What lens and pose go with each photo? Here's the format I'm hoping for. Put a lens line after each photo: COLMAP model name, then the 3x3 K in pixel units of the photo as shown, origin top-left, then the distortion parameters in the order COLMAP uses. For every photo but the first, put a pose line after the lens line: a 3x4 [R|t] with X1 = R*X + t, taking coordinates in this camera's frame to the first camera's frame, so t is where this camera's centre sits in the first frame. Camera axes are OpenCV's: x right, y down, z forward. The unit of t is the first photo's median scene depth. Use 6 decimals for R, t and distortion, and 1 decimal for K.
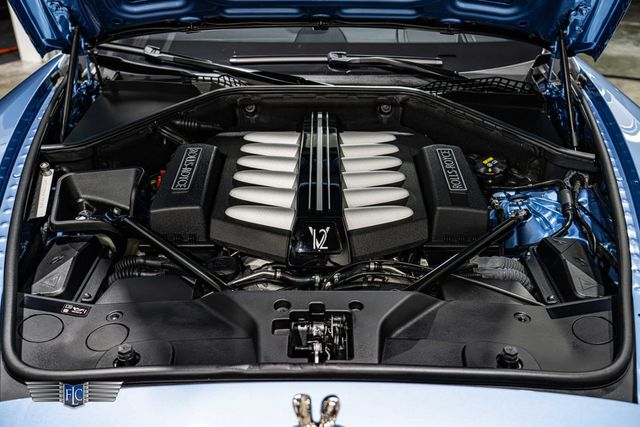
lens RADIAL K [[642.3, 0, 320.0], [0, 642.3, 213.5], [0, 0, 1]] dist [0.010723, 0.010464]
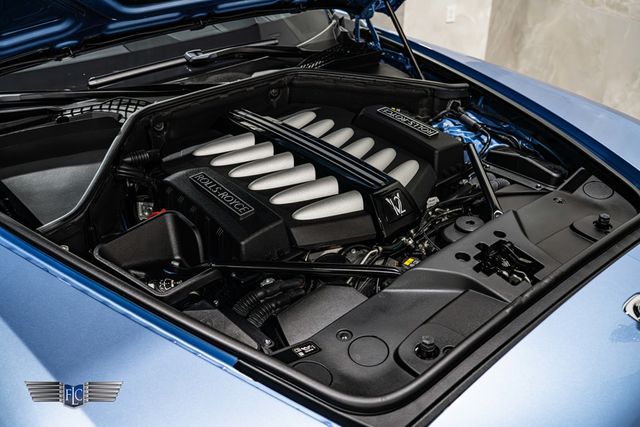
lens RADIAL K [[643.7, 0, 320.0], [0, 643.7, 213.5], [0, 0, 1]] dist [0.065271, 0.000023]
pose [[0.738165, -0.344827, 0.579834, -0.580429], [0.324871, 0.934970, 0.142445, -0.115971], [-0.591246, 0.083223, 0.802186, 0.139060]]
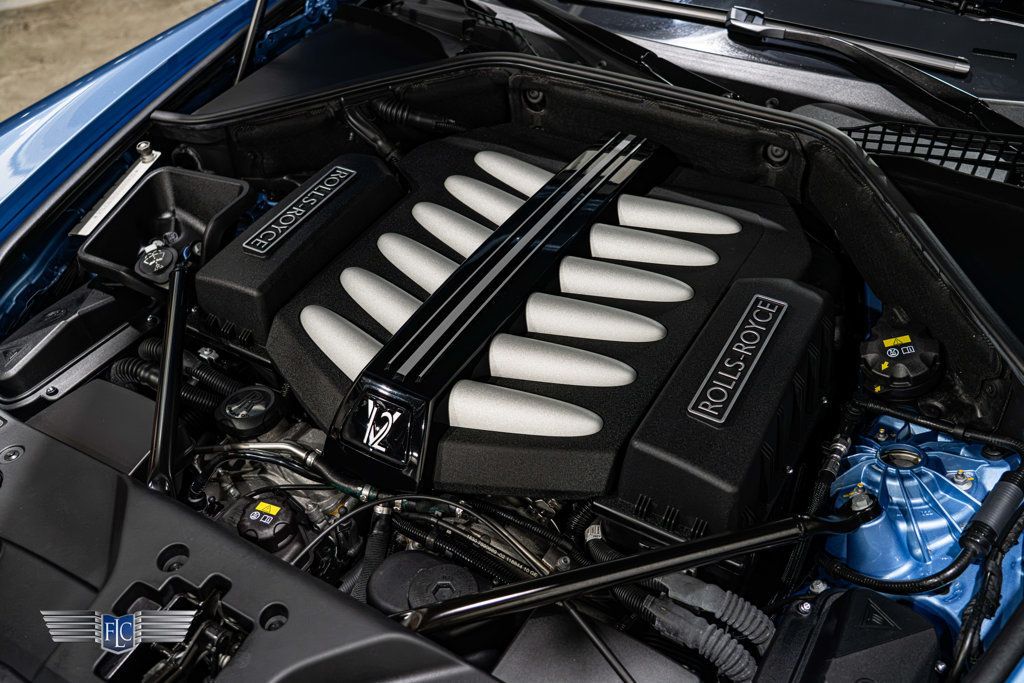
lens RADIAL K [[930.6, 0, 512.0], [0, 930.6, 341.5], [0, 0, 1]] dist [-0.019217, -0.008185]
pose [[0.854600, 0.311351, -0.415595, 0.296054], [-0.212375, 0.939885, 0.267419, -0.194114], [0.473872, -0.140274, 0.869349, 0.309595]]
